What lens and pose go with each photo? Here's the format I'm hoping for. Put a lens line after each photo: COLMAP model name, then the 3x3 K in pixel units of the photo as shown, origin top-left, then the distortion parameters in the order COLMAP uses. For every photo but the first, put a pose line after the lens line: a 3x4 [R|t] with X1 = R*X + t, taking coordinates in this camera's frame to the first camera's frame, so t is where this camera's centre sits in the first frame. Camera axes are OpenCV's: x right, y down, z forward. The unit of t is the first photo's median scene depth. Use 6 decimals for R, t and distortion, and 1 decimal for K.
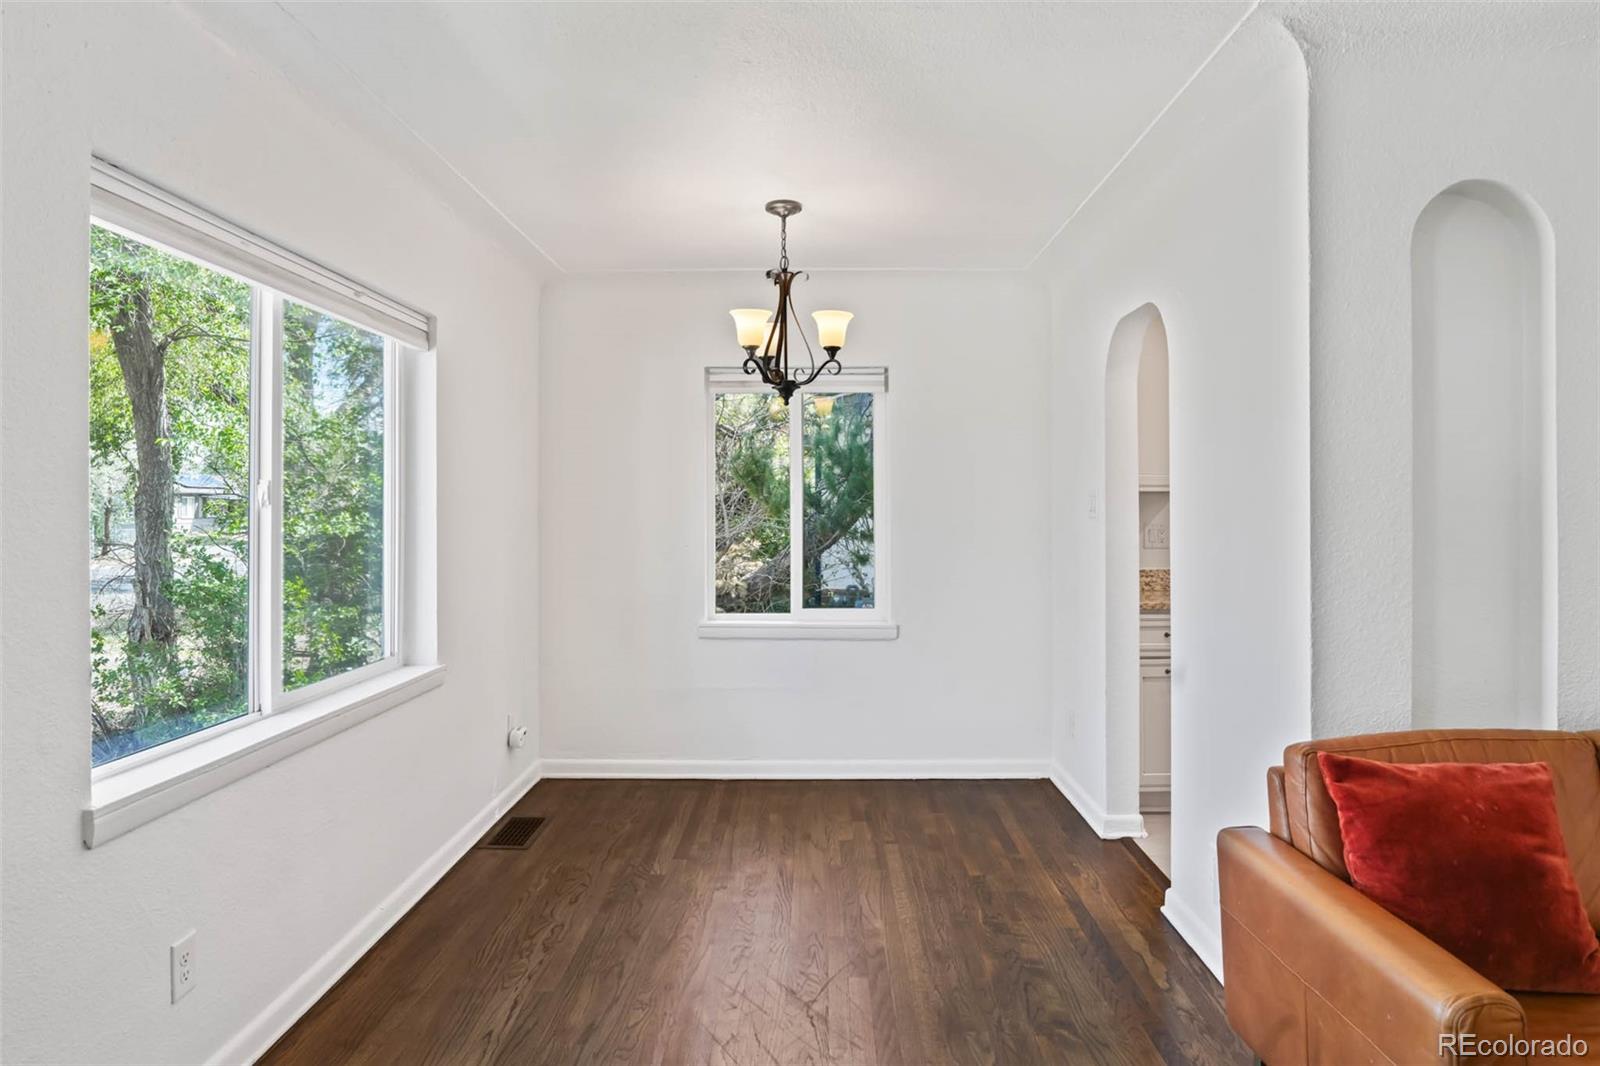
lens RADIAL K [[987.5, 0, 808.7], [0, 987.5, 504.8], [0, 0, 1]] dist [-0.022034, 0.002534]
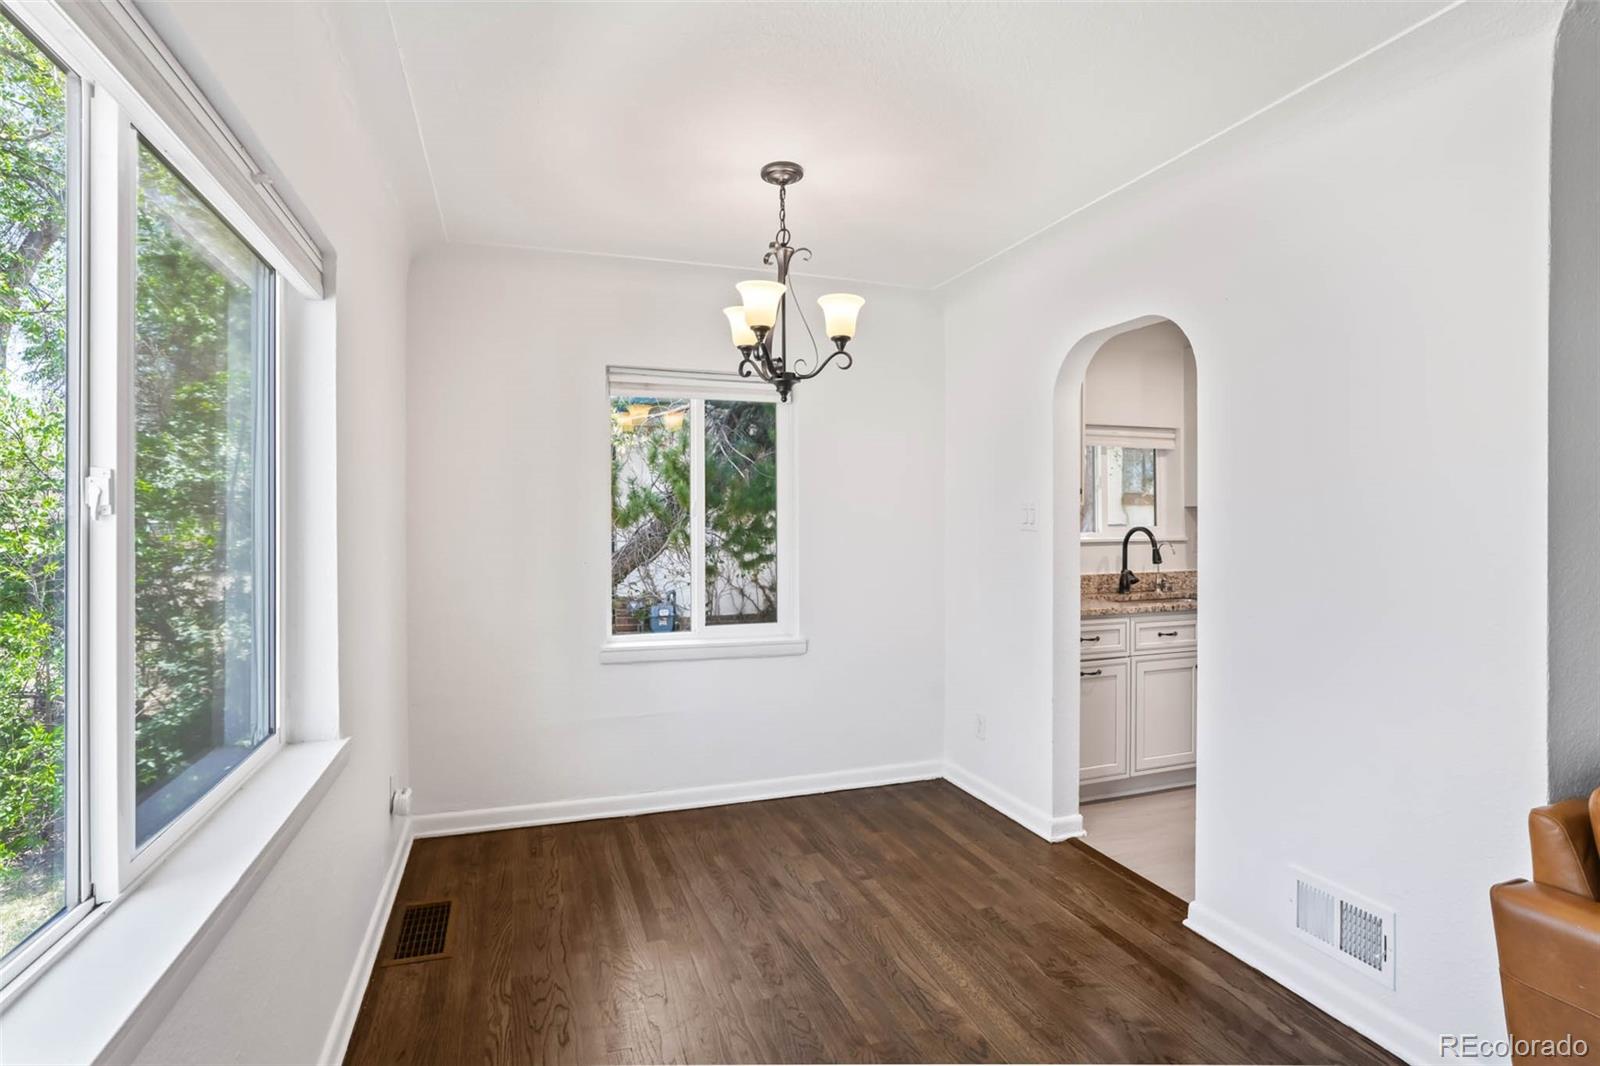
lens RADIAL K [[794.3, 0, 794.6], [0, 794.3, 526.4], [0, 0, 1]] dist [-0.054045, 0.030007]
pose [[0.943769, -0.002300, 0.330598, -0.253636], [-0.000979, 0.999952, 0.009751, 0.001430], [-0.330605, -0.009526, 0.943721, 0.356527]]
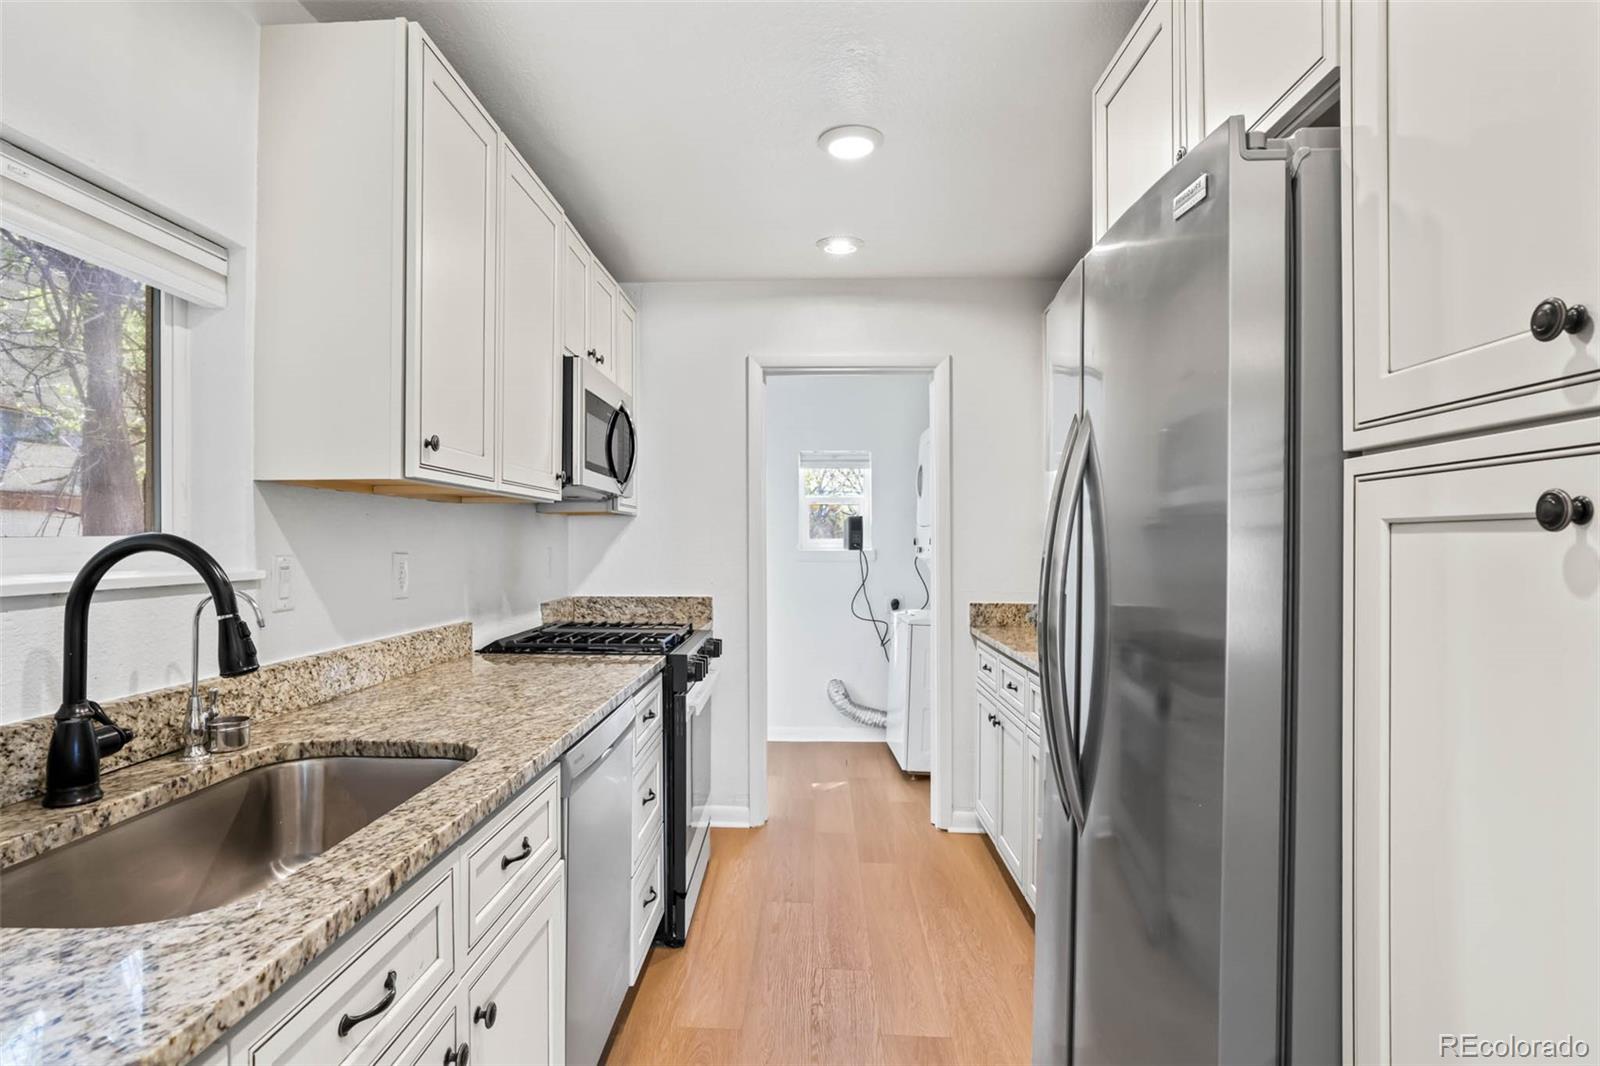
lens RADIAL K [[870.8, 0, 796.4], [0, 870.8, 535.5], [0, 0, 1]] dist [-0.047075, 0.025742]
pose [[0.016391, 0.010638, 0.999809, 0.315054], [-0.006075, 0.999926, -0.010539, 0.017145], [-0.999847, -0.005901, 0.016455, 1.062922]]
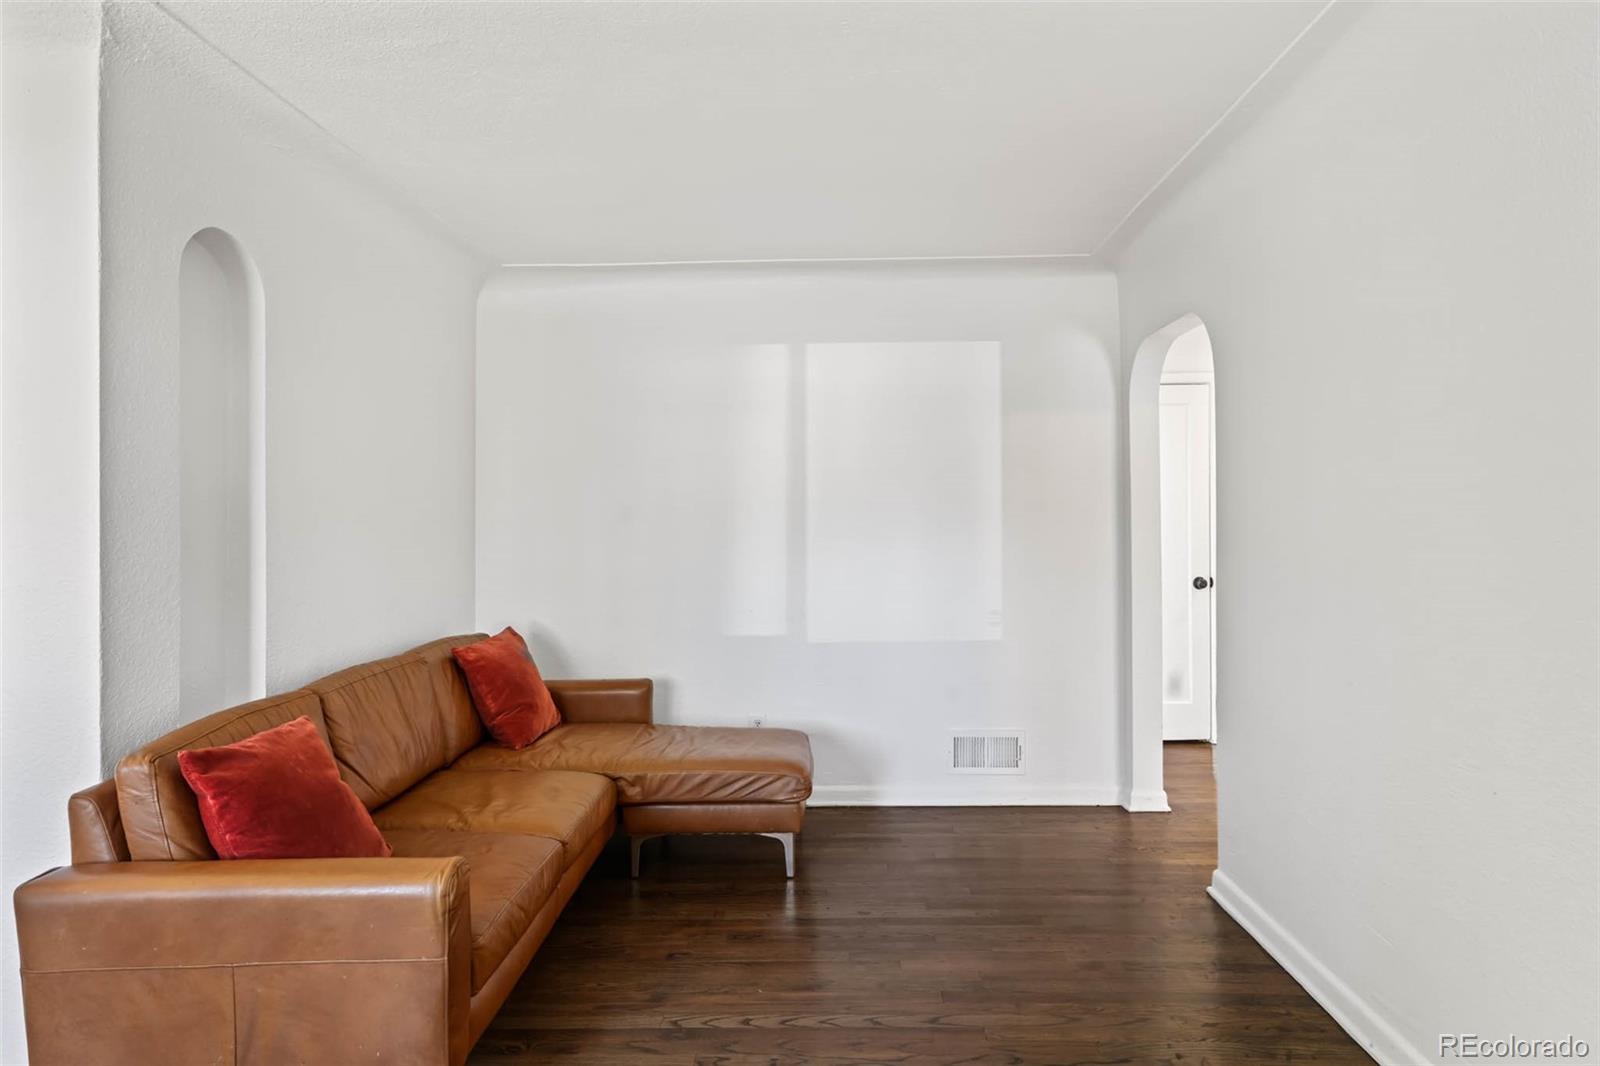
lens RADIAL K [[907.5, 0, 798.0], [0, 907.5, 512.3], [0, 0, 1]] dist [-0.019683, 0.027754]
pose [[0.028362, 0.012460, 0.999520, -0.231911], [0.004871, 0.999909, -0.012603, 0.010269], [-0.999586, 0.005226, 0.028299, 0.188449]]
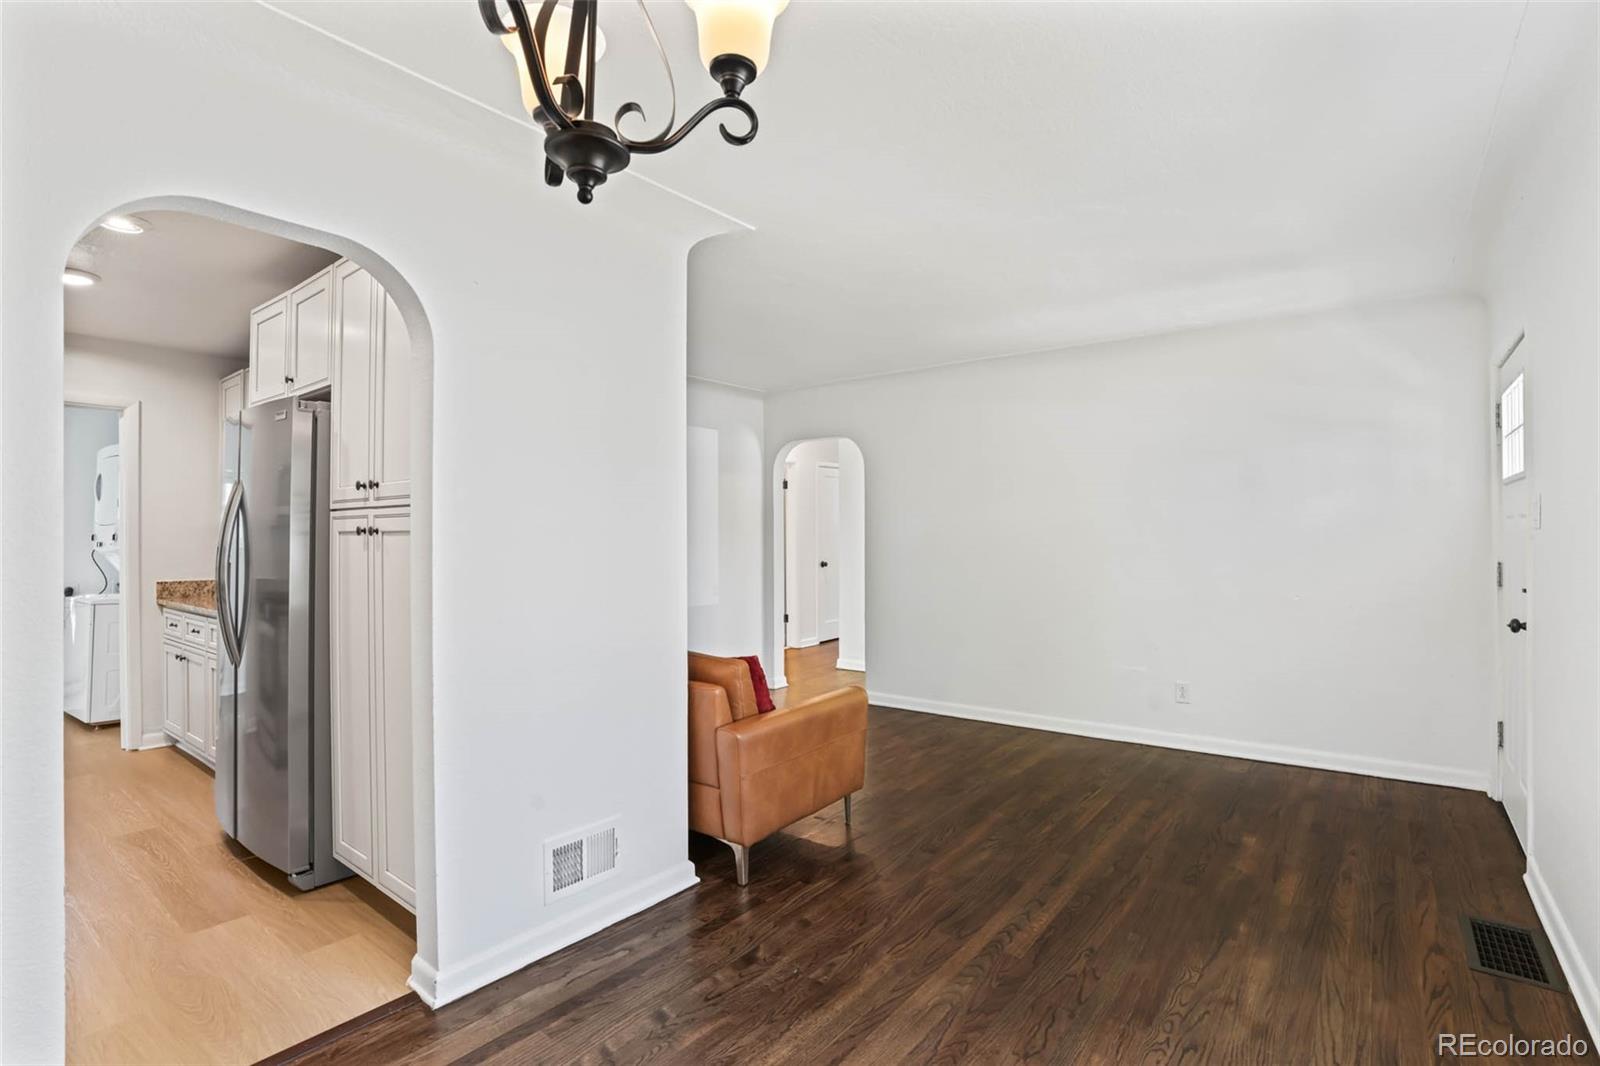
lens RADIAL K [[771.5, 0, 800.0], [0, 771.5, 533.0], [0, 0, 1]] dist [-0.028114, 0.001185]
pose [[-0.791416, 0.007046, 0.611238, -0.254477], [0.001599, 0.999954, -0.009457, 0.018502], [-0.611276, -0.006507, -0.791390, 1.212954]]
